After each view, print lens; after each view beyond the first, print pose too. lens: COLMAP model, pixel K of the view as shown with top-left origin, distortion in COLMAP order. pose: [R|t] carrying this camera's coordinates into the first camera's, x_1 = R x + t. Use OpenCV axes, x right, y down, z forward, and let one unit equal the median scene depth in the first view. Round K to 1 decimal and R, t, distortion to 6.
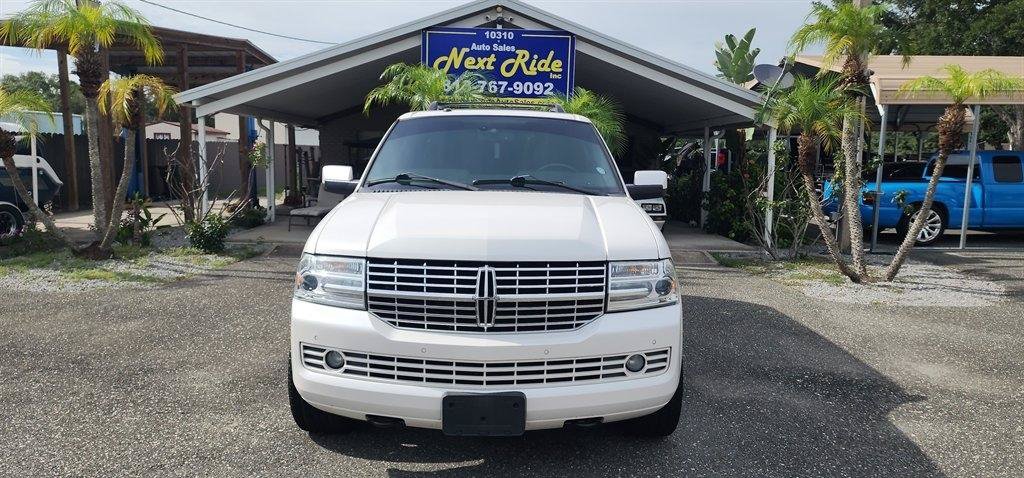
lens RADIAL K [[690.6, 0, 515.6], [0, 690.6, 249.7], [0, 0, 1]] dist [0.070051, -0.062102]
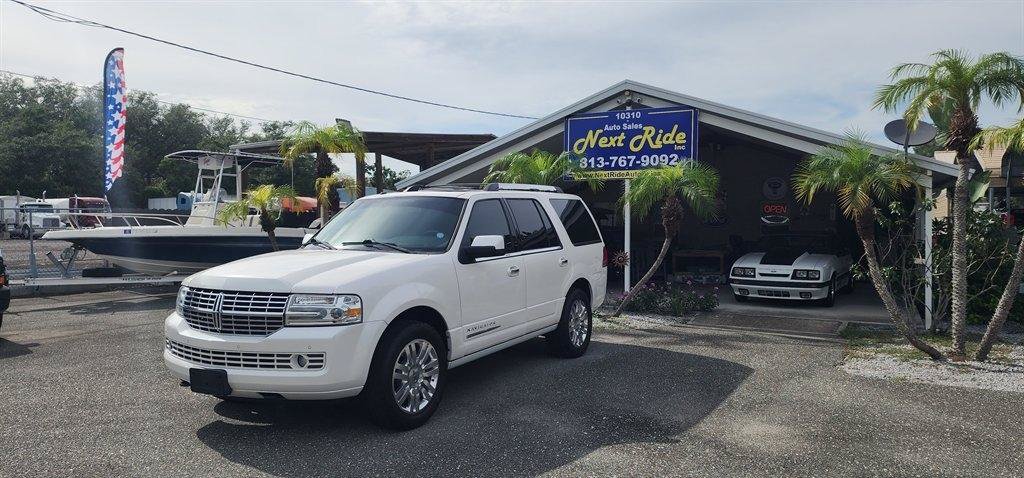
lens RADIAL K [[690.6, 0, 524.2], [0, 690.6, 257.9], [0, 0, 1]] dist [0.070051, -0.062102]
pose [[0.870848, 0.007024, -0.491503, 0.379964], [-0.048317, 0.996279, -0.071372, 0.006713], [0.489172, 0.085902, 0.867947, -0.029492]]
